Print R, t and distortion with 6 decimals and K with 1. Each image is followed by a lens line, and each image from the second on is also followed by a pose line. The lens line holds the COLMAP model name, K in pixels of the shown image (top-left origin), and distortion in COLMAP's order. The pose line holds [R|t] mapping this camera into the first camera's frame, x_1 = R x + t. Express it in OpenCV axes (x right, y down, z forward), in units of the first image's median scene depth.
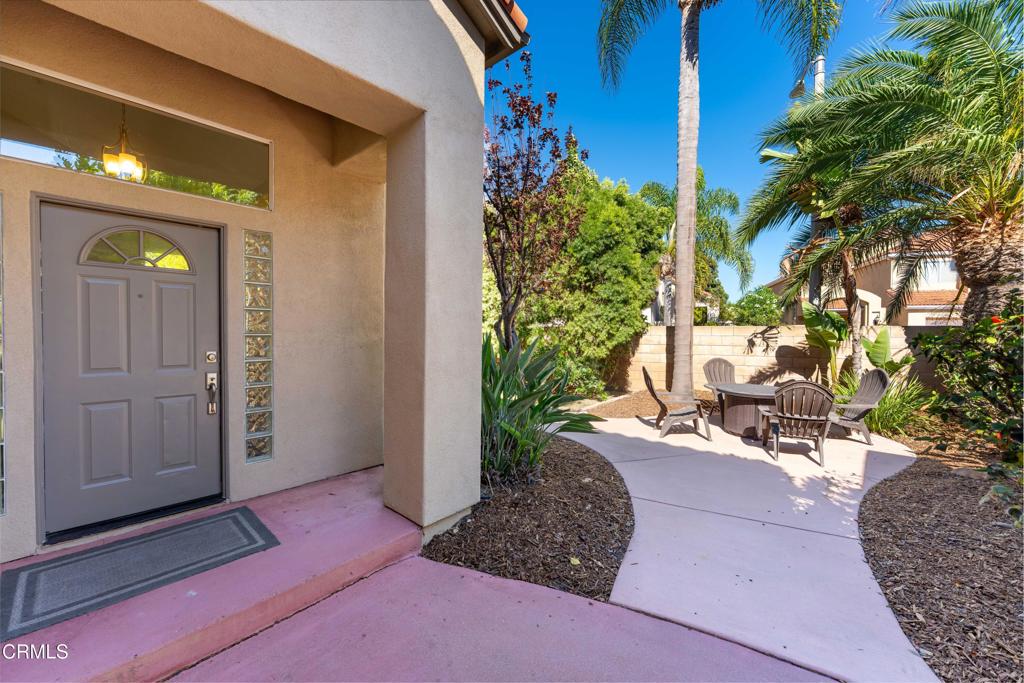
lens RADIAL K [[406.5, 0, 511.8], [0, 406.5, 338.2], [0, 0, 1]] dist [0.002113, -0.000583]
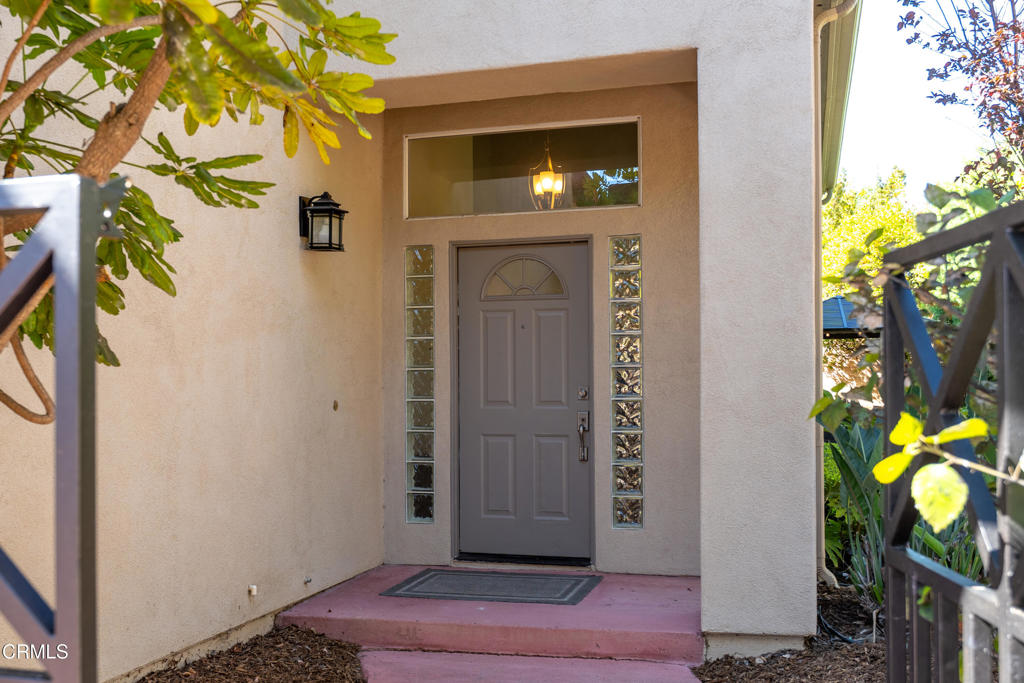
lens RADIAL K [[1026.5, 0, 511.8], [0, 1026.5, 344.5], [0, 0, 1]] dist [-0.025153, 0.000000]
pose [[0.444236, -0.041889, -0.894930, 1.190637], [-0.002318, 0.998849, -0.047904, 0.051244], [0.895907, 0.023355, 0.443628, -0.087204]]
